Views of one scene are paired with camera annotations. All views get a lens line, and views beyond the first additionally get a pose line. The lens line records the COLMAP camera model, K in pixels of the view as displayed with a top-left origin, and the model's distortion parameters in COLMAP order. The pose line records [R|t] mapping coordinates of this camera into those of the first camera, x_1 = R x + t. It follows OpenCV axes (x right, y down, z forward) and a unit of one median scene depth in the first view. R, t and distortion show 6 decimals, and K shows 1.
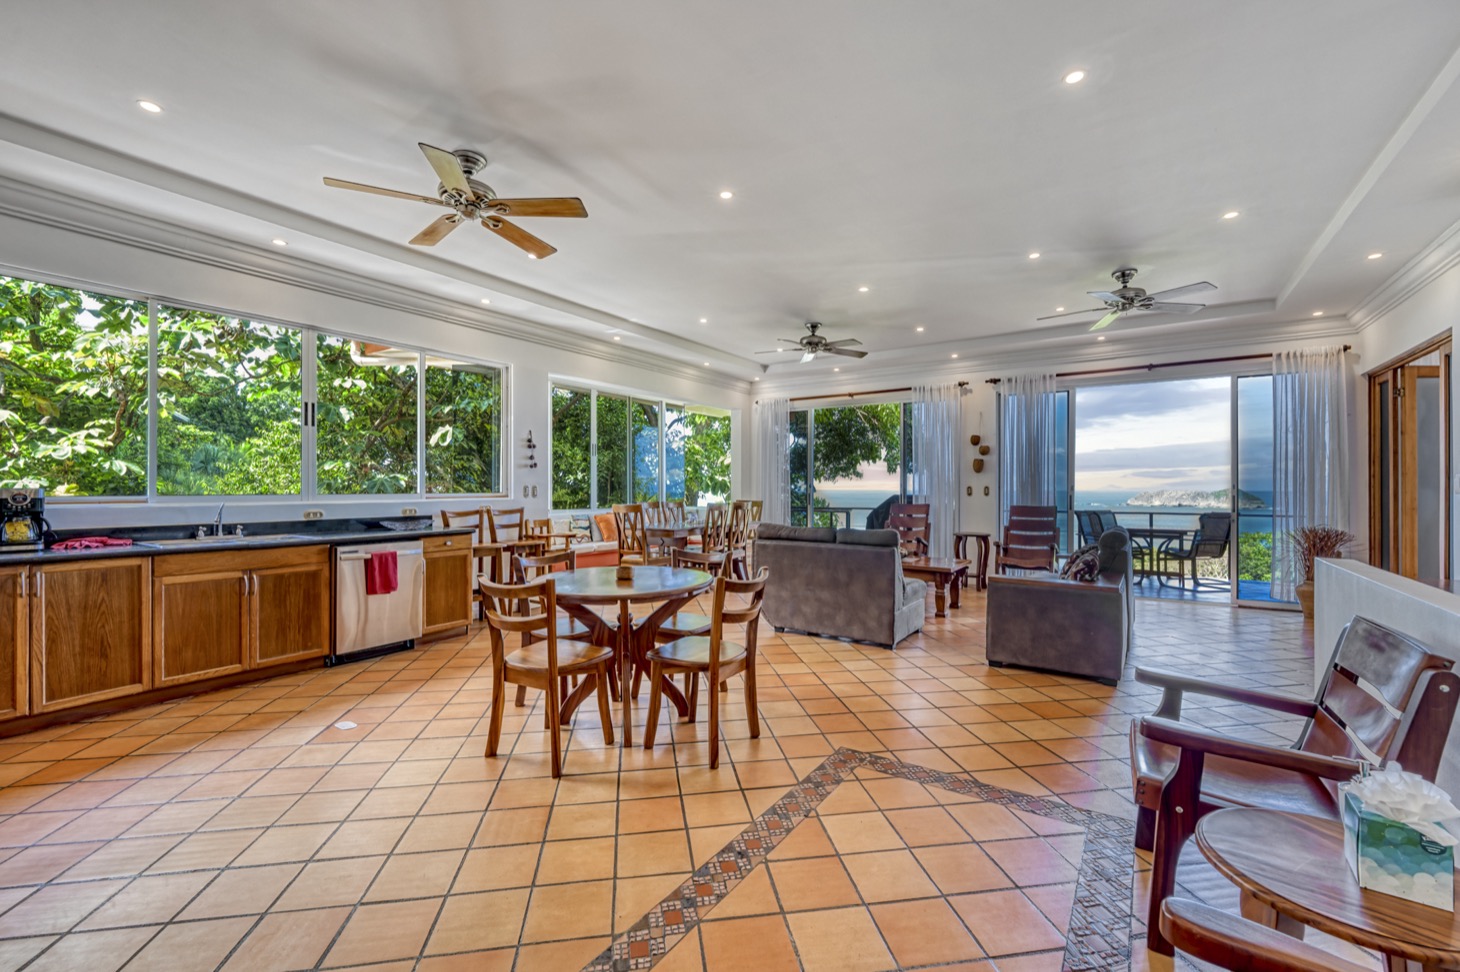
lens RADIAL K [[618.5, 0, 730.0], [0, 618.5, 486.0], [0, 0, 1]] dist [-0.000913, 0.000204]
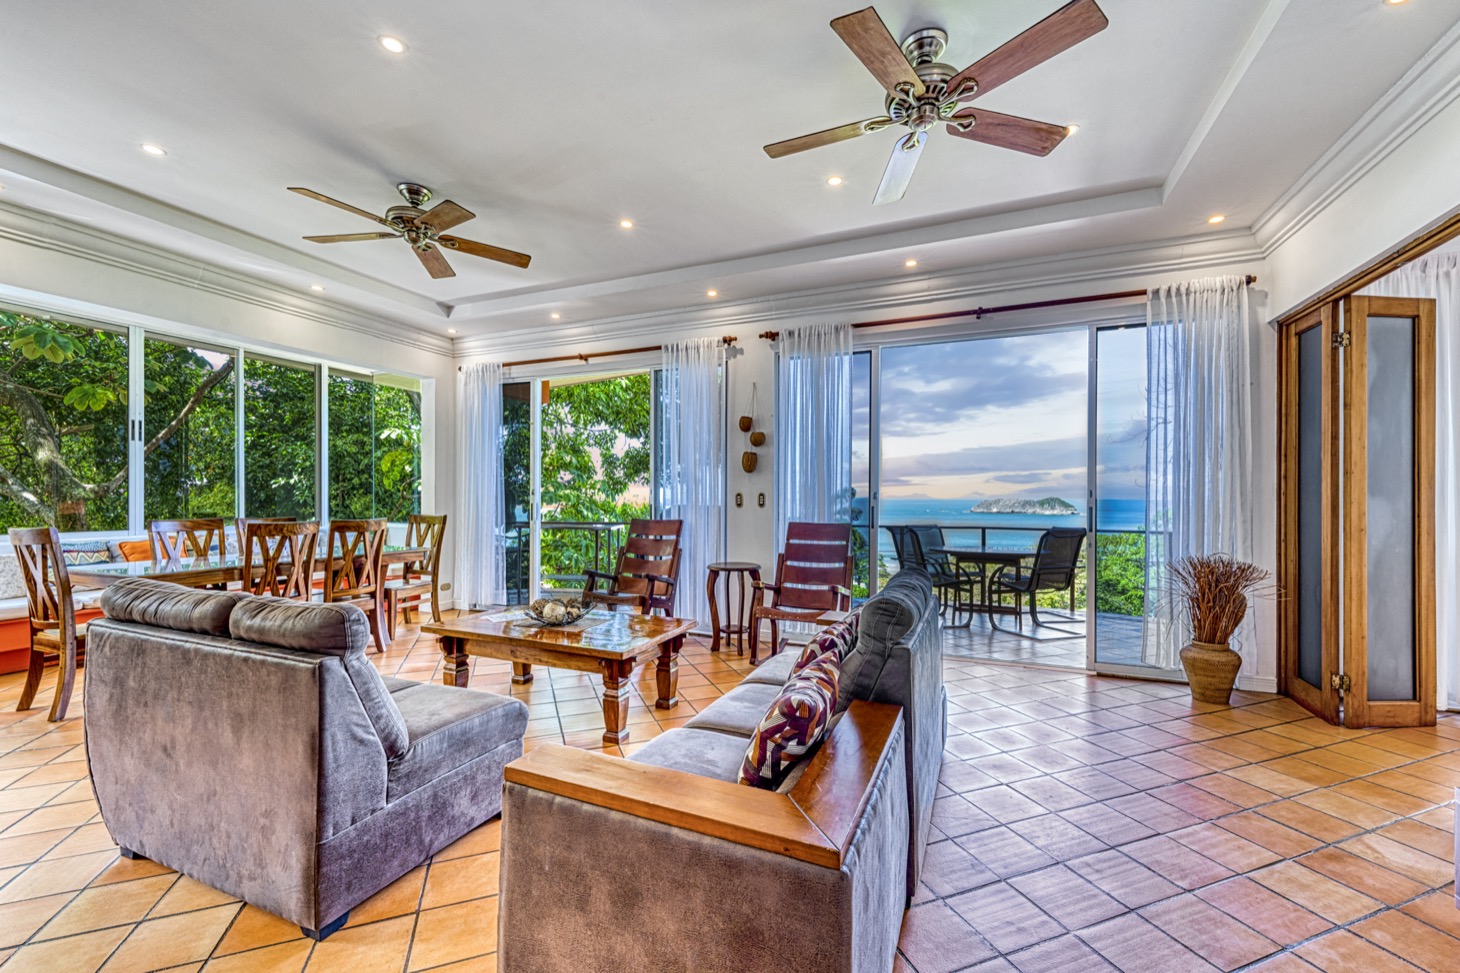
lens RADIAL K [[601.5, 0, 735.9], [0, 601.5, 499.6], [0, 0, 1]] dist [0.001536, -0.000308]
pose [[0.980173, 0.000706, 0.198142, 0.268328], [-0.002135, 0.999973, 0.006995, 0.003029], [-0.198132, -0.007279, 0.980148, 0.379400]]
